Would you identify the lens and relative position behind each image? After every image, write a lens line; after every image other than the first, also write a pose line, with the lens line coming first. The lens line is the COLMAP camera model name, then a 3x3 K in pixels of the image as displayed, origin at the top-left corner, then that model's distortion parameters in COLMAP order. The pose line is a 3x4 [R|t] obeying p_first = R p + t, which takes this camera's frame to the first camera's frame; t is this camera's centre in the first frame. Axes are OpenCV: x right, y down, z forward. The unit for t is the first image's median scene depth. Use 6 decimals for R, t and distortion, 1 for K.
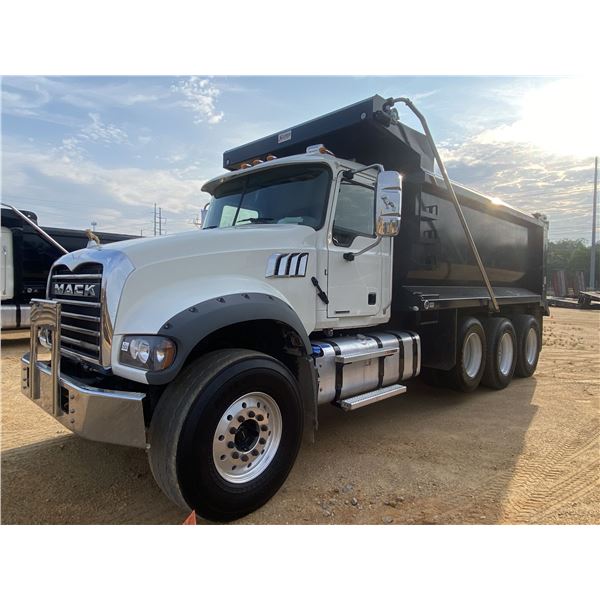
lens RADIAL K [[416.0, 0, 301.4], [0, 416.0, 300.7], [0, 0, 1]] dist [0.002519, 0.000510]
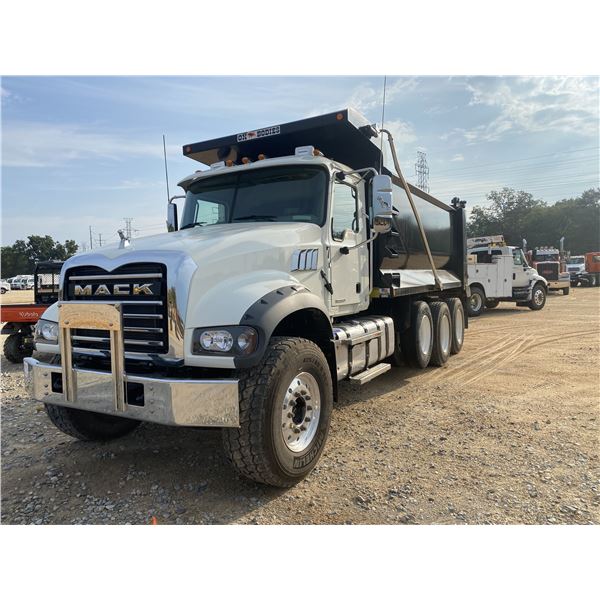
lens RADIAL K [[460.0, 0, 301.9], [0, 460.0, 299.2], [0, 0, 1]] dist [0.002089, -0.001705]
pose [[0.965824, -0.049829, 0.254363, -0.327172], [0.048354, 0.998758, 0.012051, 0.003702], [-0.254648, 0.000661, 0.967034, -0.160501]]
